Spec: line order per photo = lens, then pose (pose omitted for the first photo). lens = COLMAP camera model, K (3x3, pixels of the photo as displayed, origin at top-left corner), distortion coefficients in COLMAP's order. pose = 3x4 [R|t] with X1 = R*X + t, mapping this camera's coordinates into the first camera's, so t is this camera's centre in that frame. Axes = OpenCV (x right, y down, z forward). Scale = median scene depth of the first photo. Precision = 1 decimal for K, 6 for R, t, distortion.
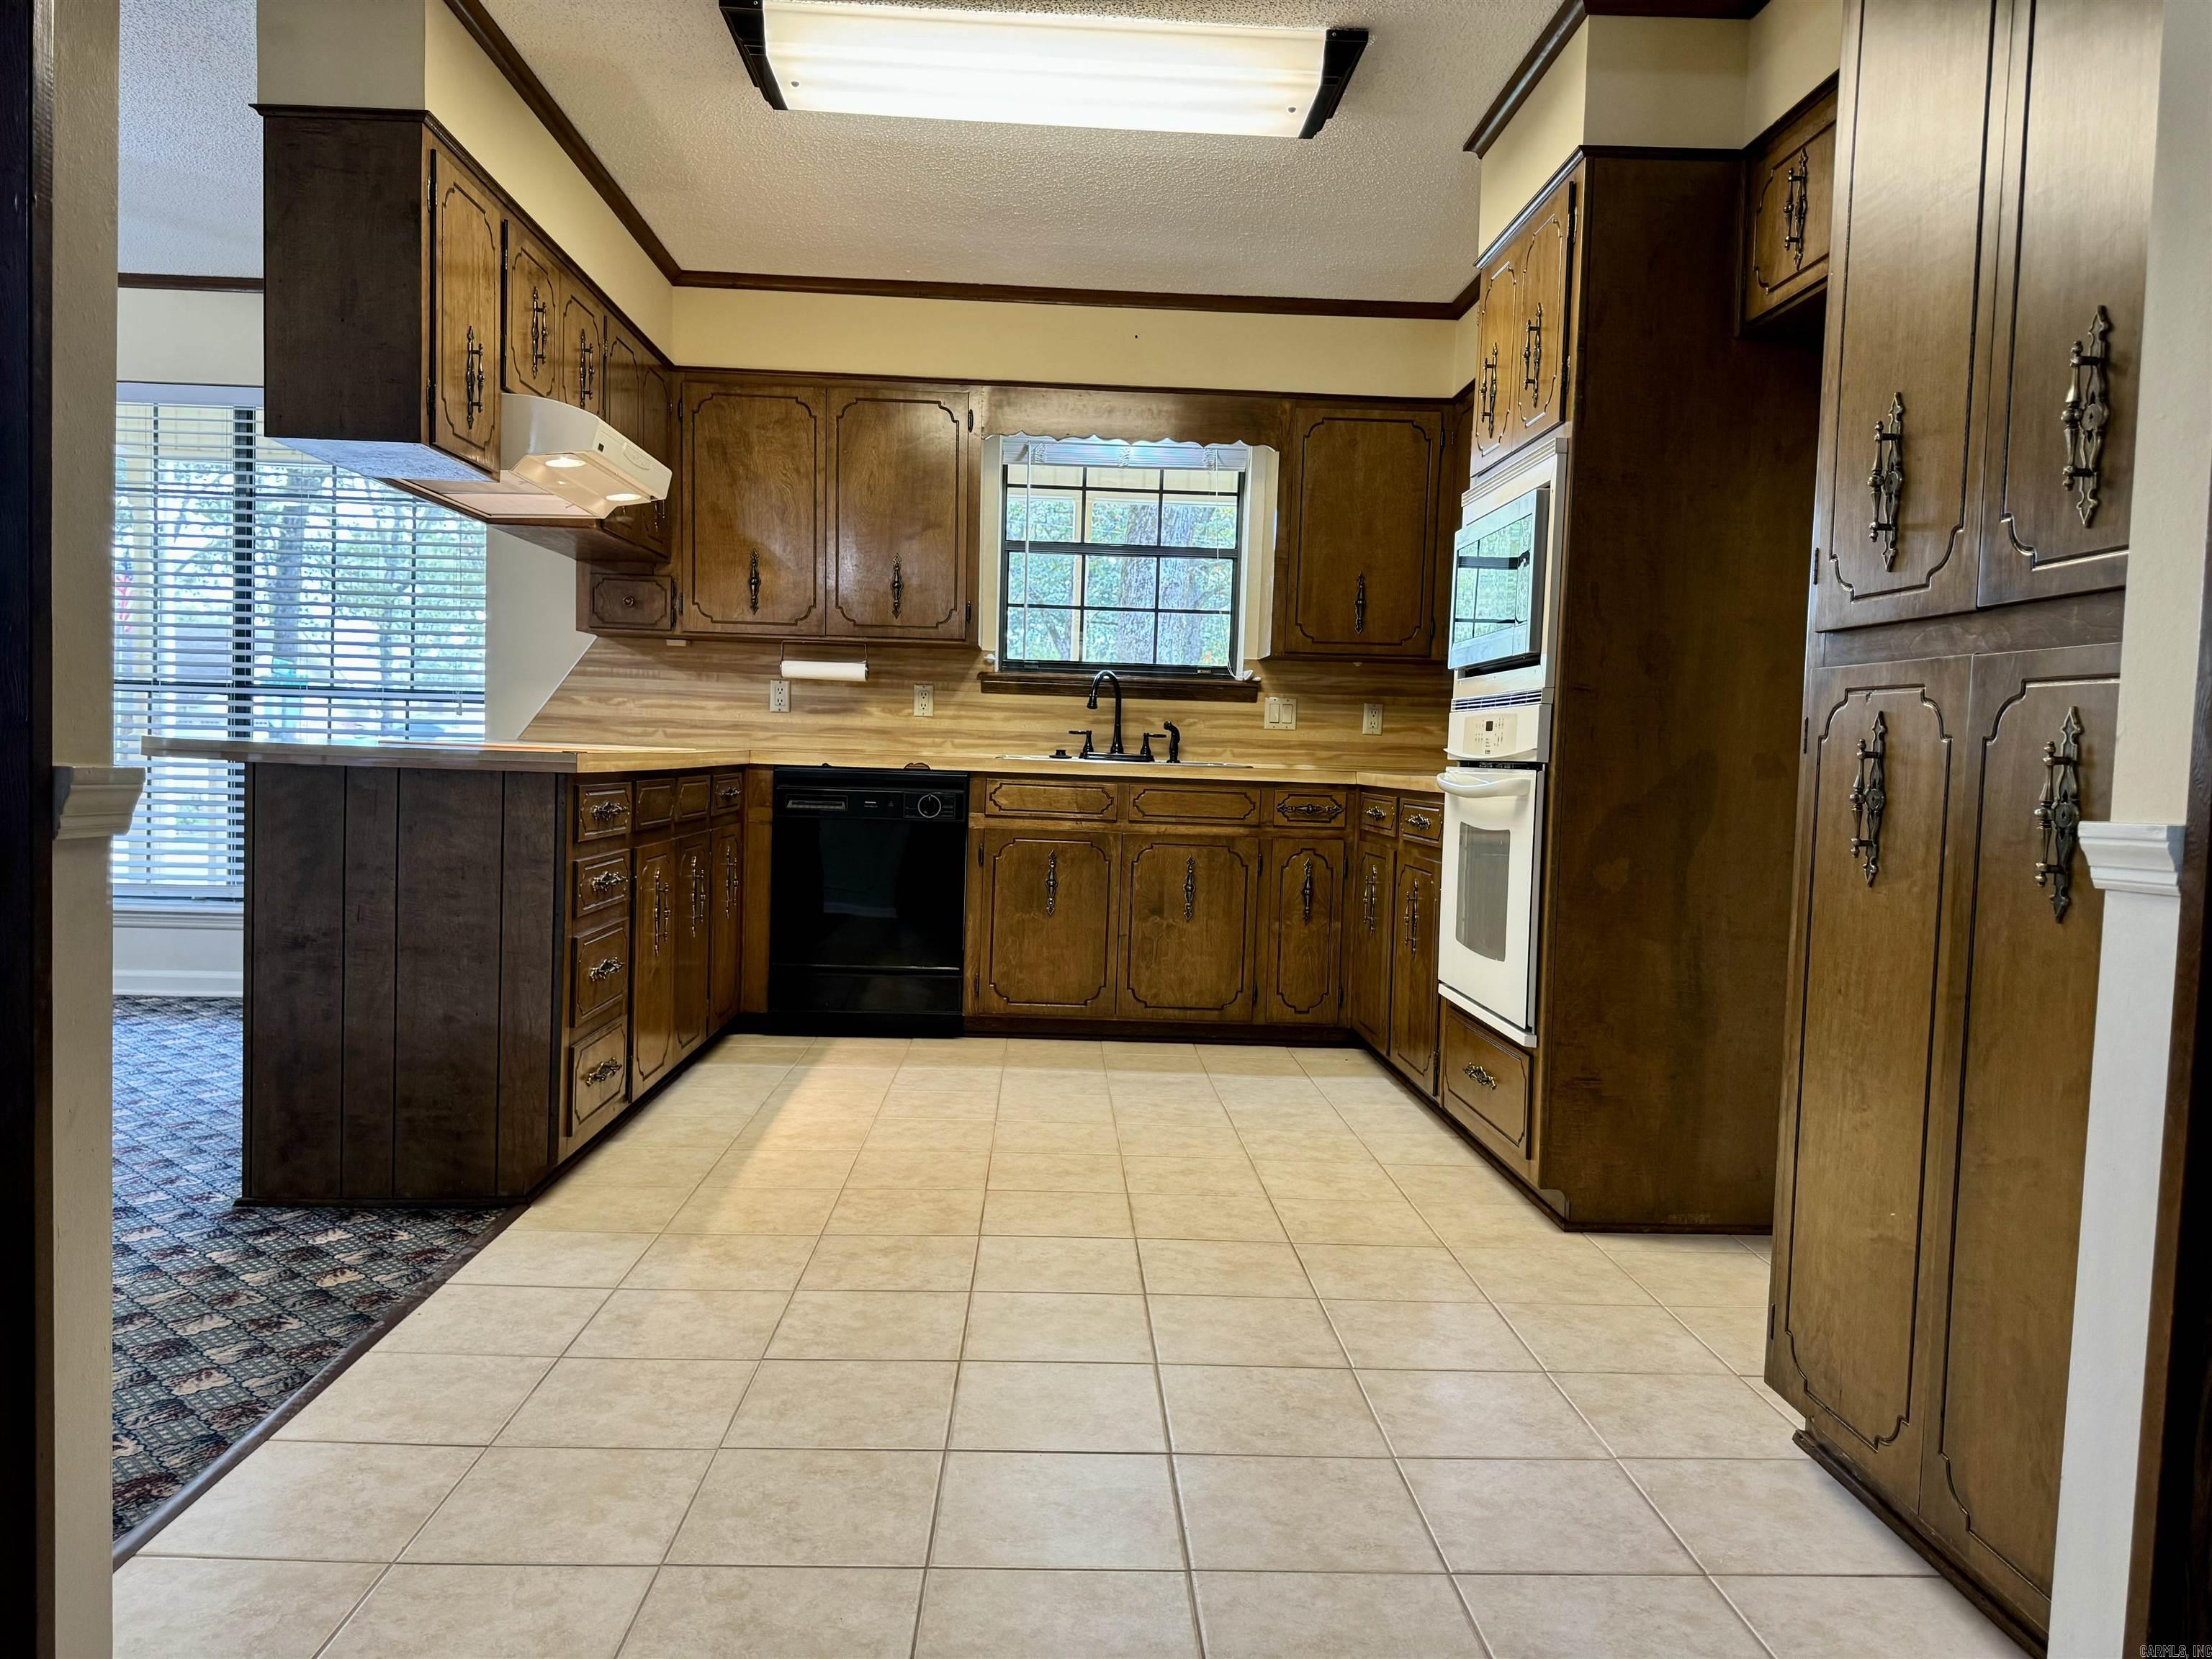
lens RADIAL K [[1548.8, 0, 1107.2], [0, 1548.8, 837.0], [0, 0, 1]] dist [0.069803, -0.080411]
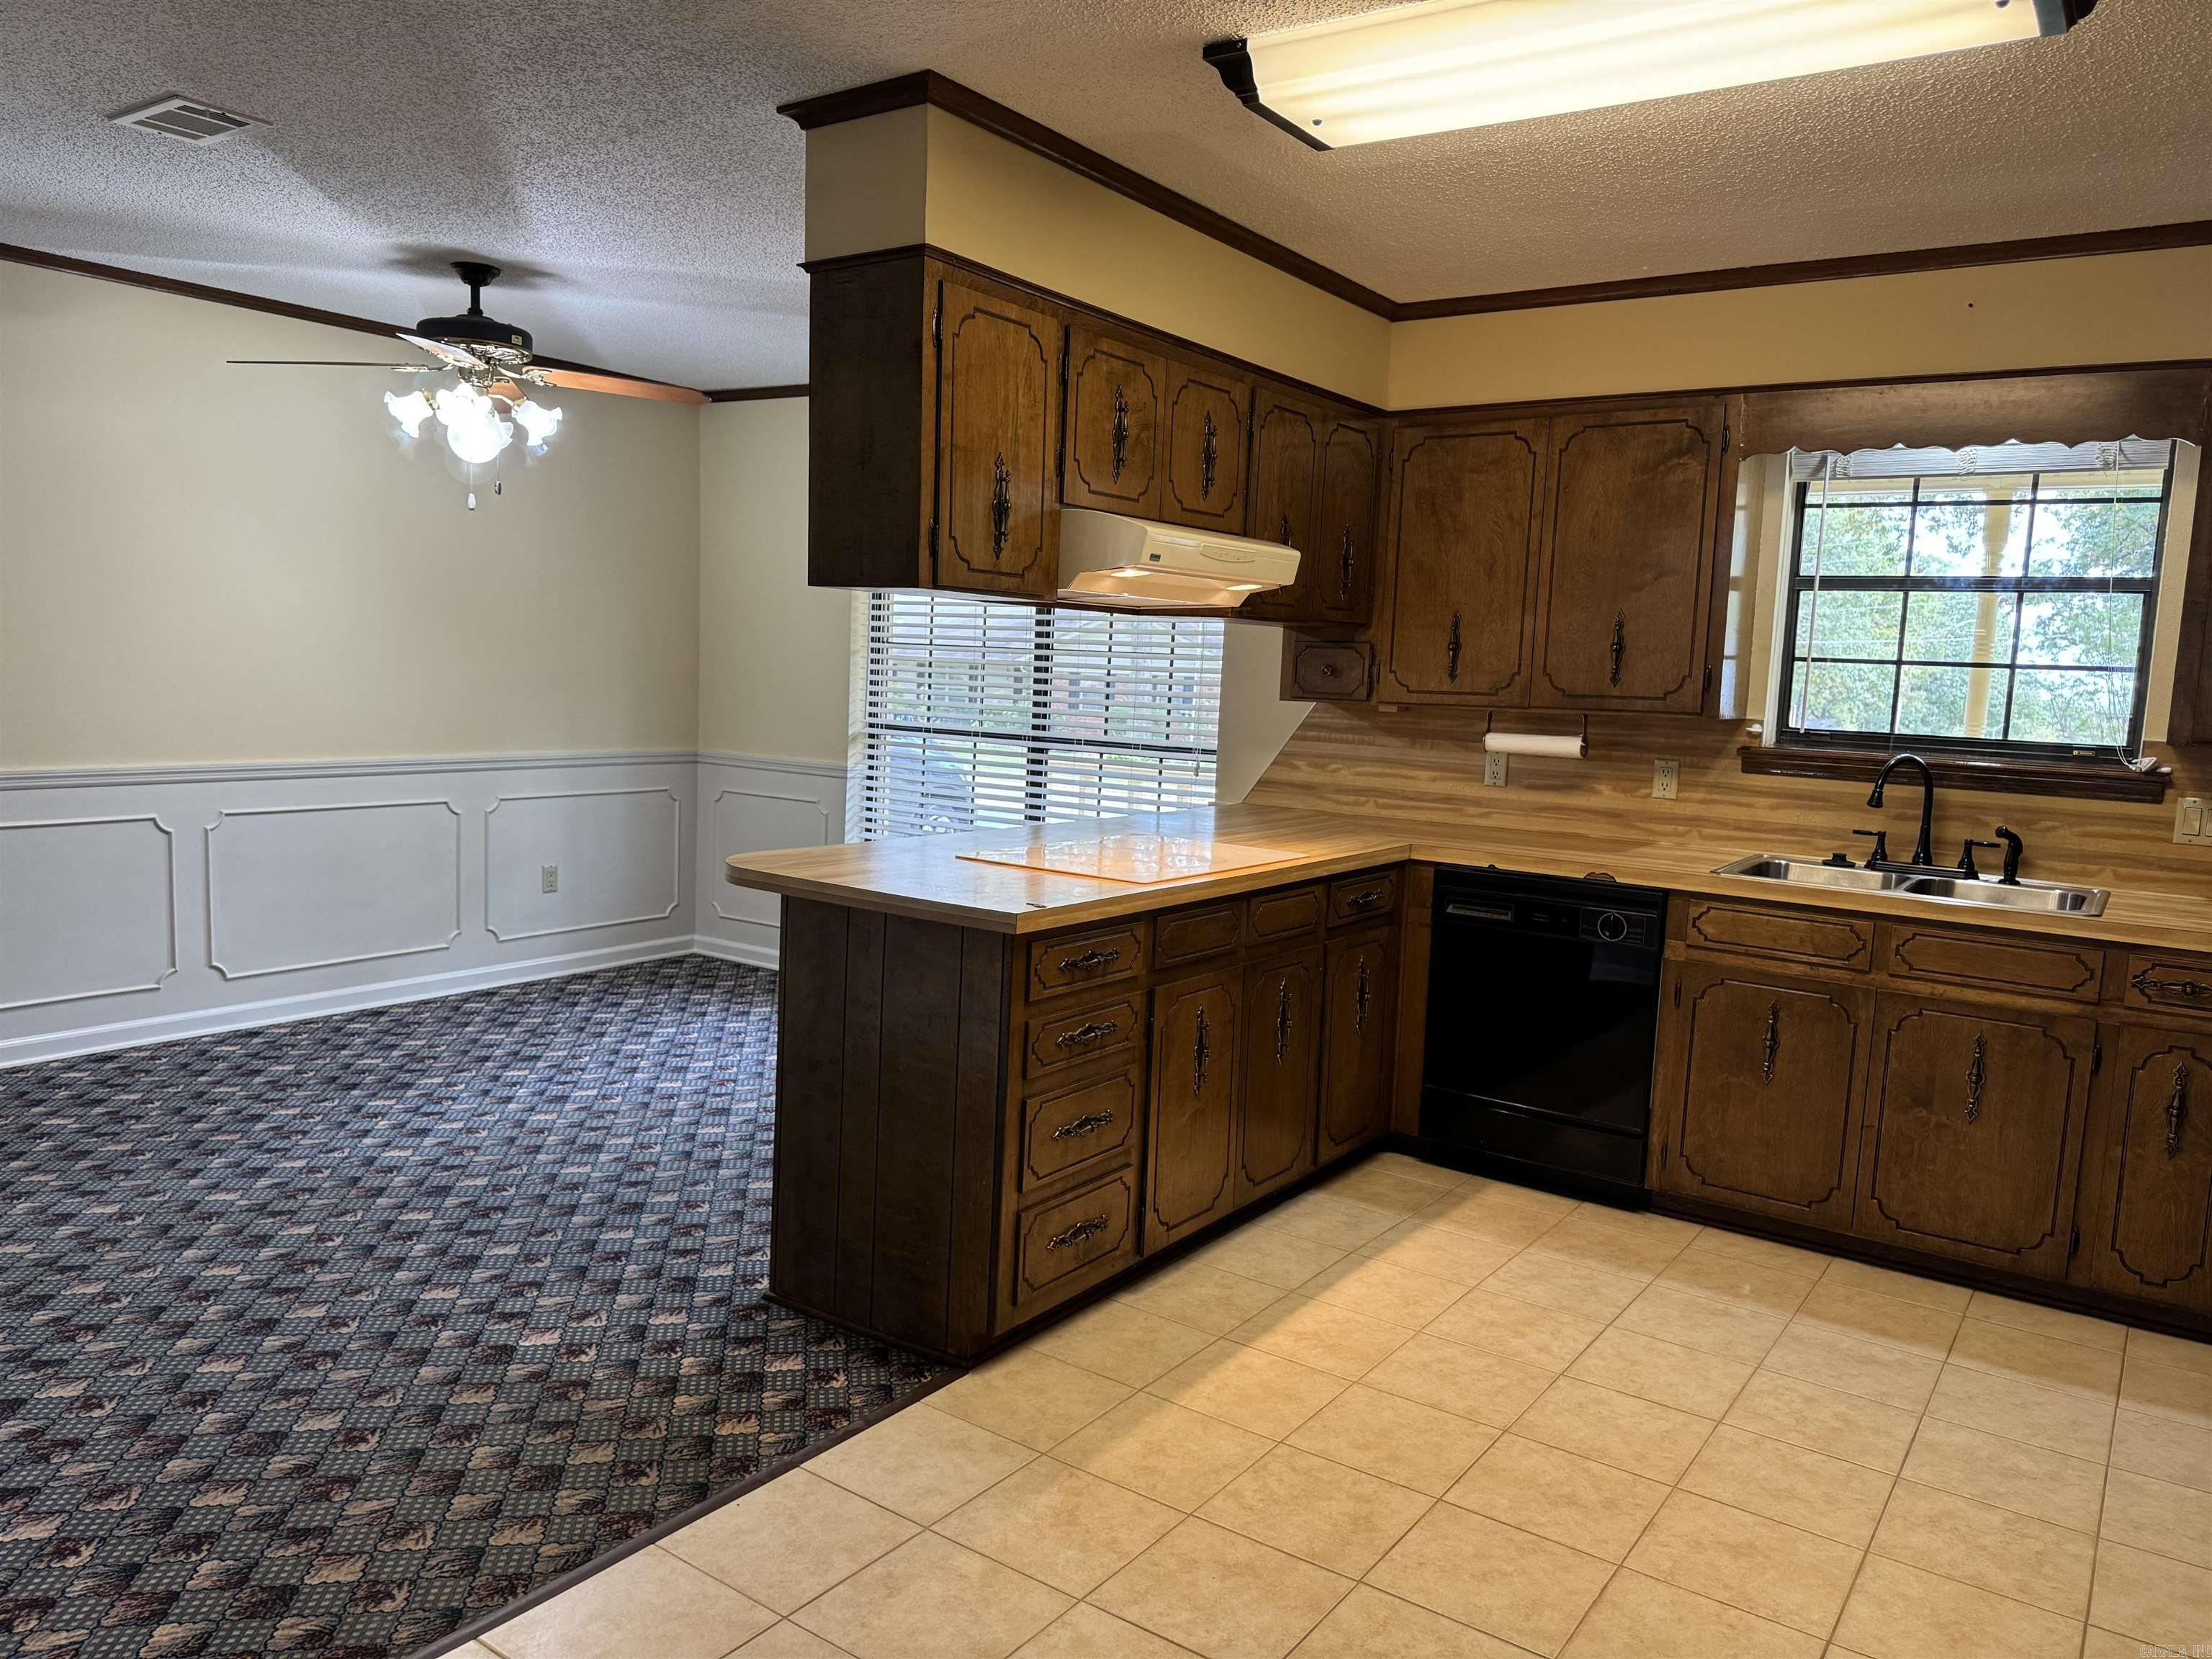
lens RADIAL K [[1548.8, 0, 1103.1], [0, 1548.8, 836.4], [0, 0, 1]] dist [0.069803, -0.080411]
pose [[0.794893, 0.068137, -0.602912, 0.161772], [-0.050822, 0.997660, 0.045743, -0.090155], [0.604617, -0.005720, 0.796496, 0.180754]]
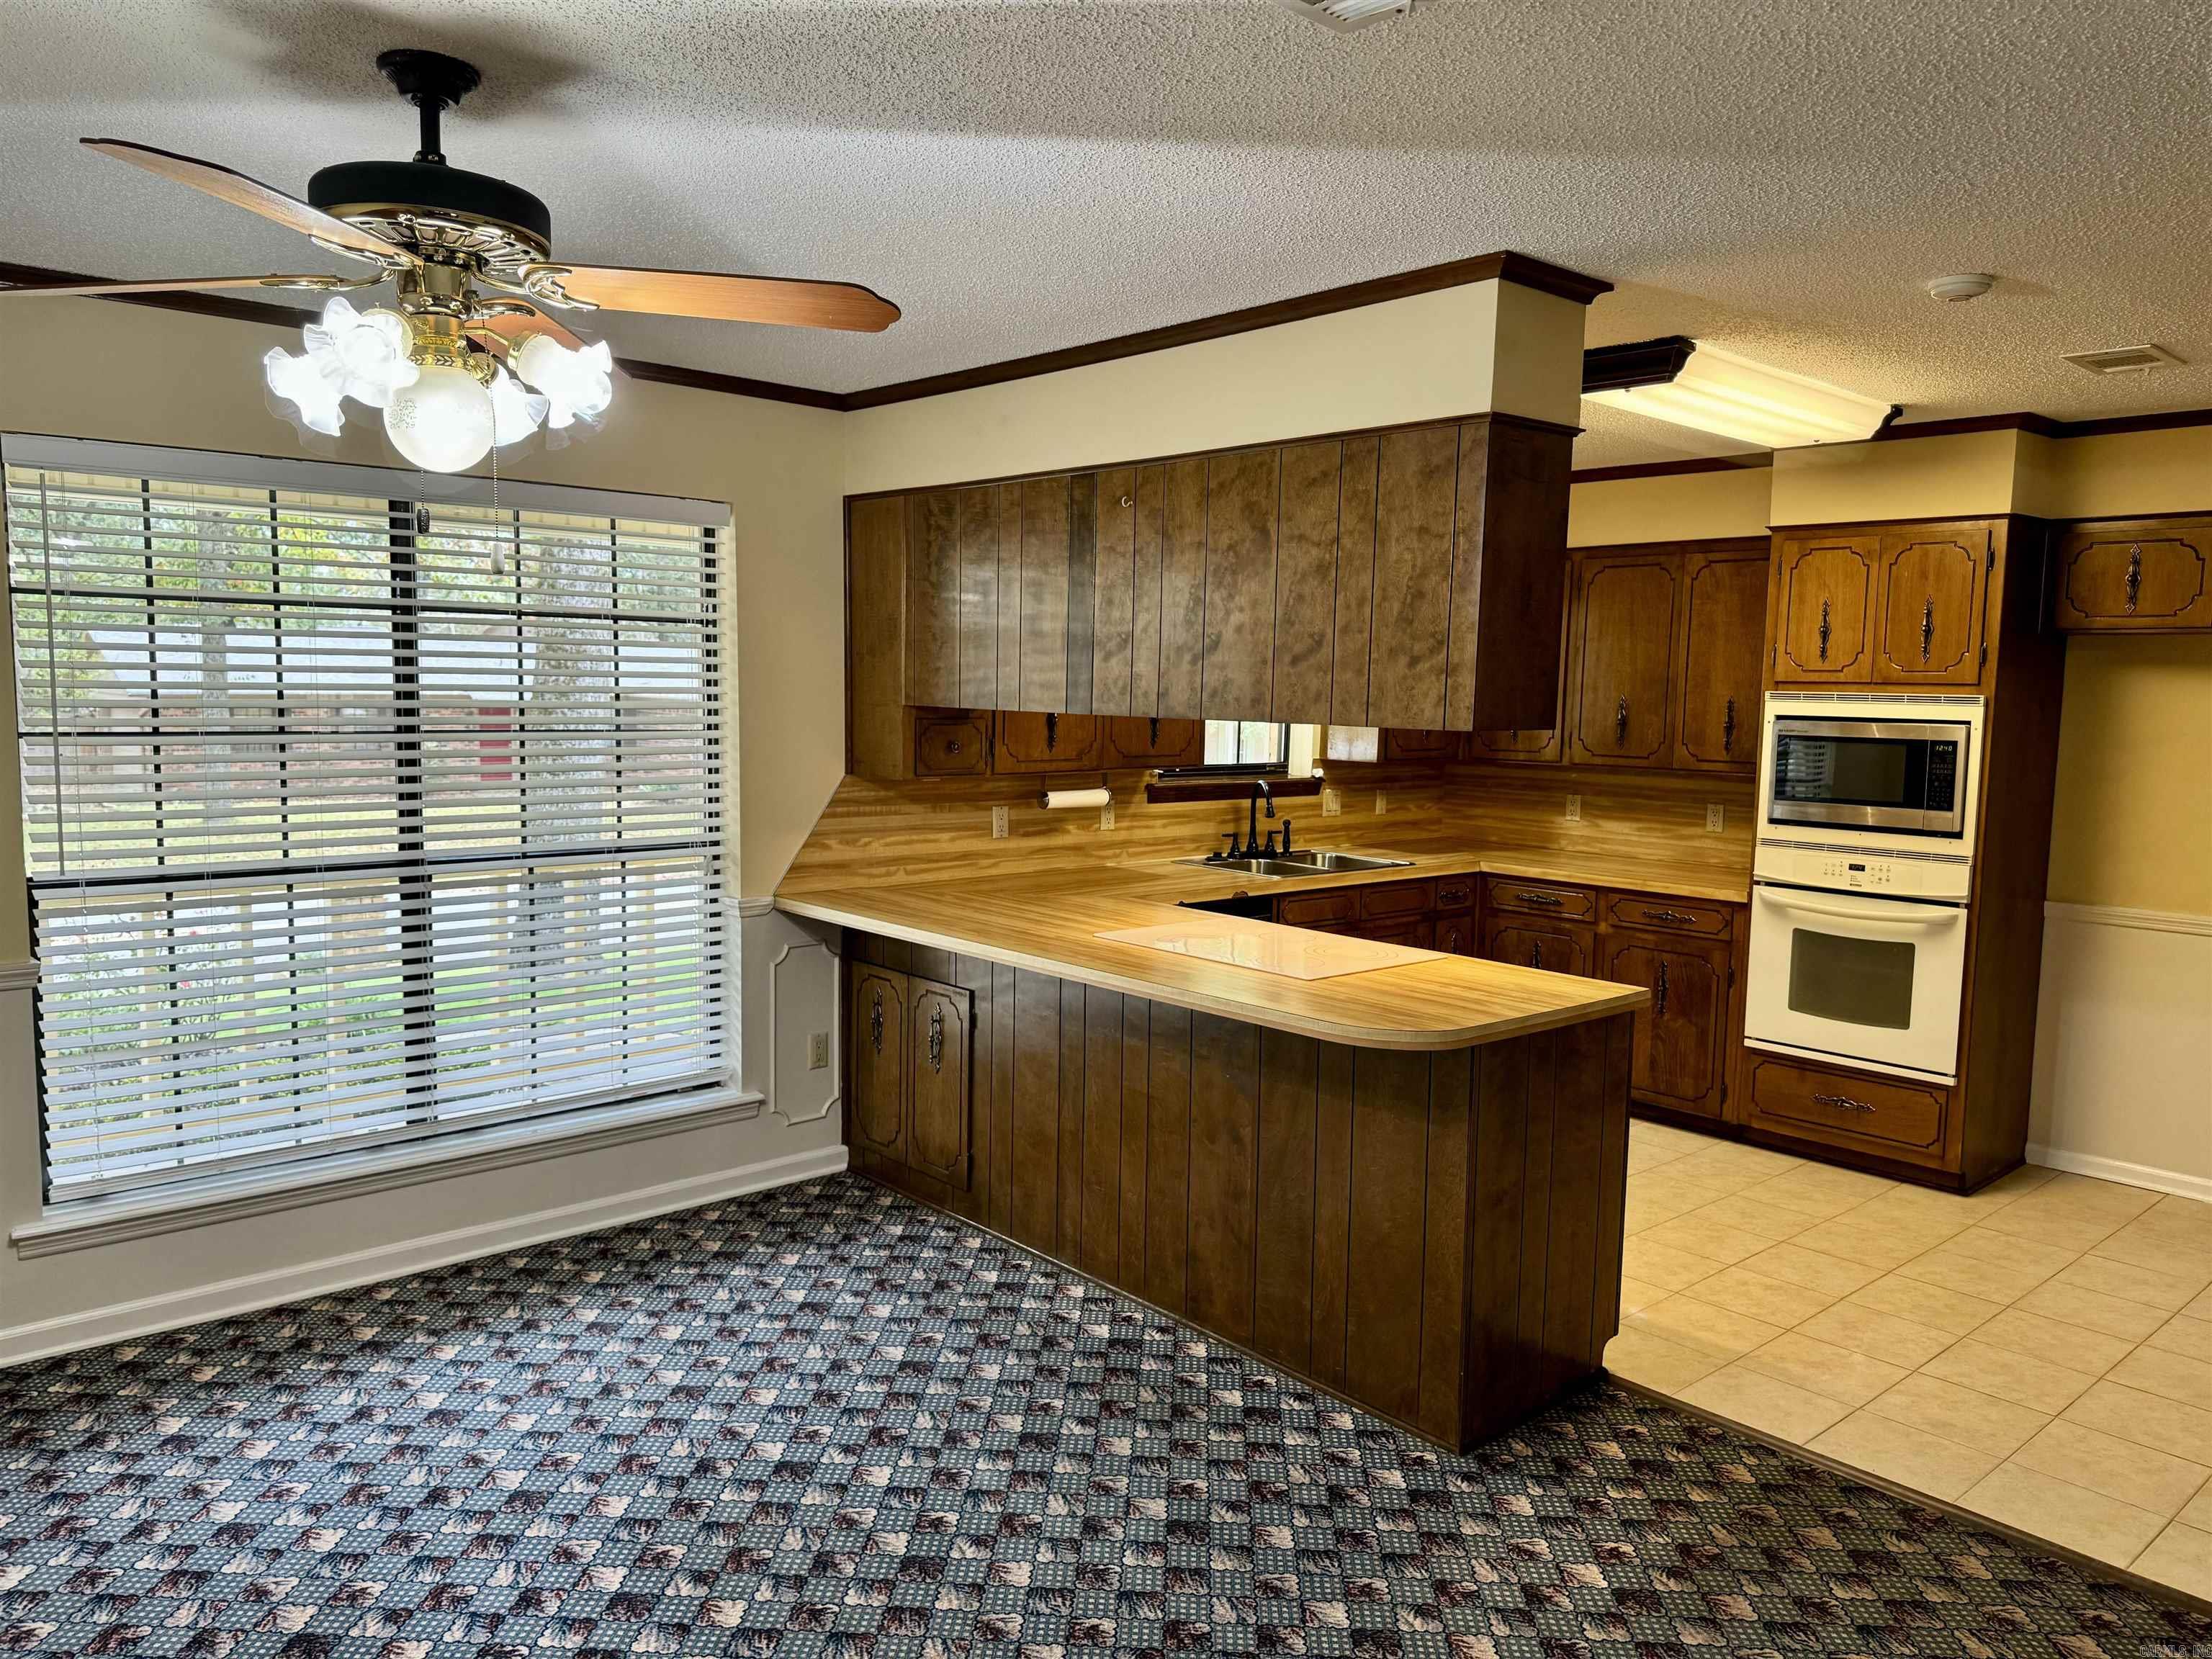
lens RADIAL K [[1548.8, 0, 1123.5], [0, 1548.8, 806.9], [0, 0, 1]] dist [0.069803, -0.080411]
pose [[0.769263, -0.068667, 0.635231, -0.861170], [0.041662, 0.997483, 0.057373, -0.170489], [-0.637572, -0.017670, 0.770188, 0.213595]]
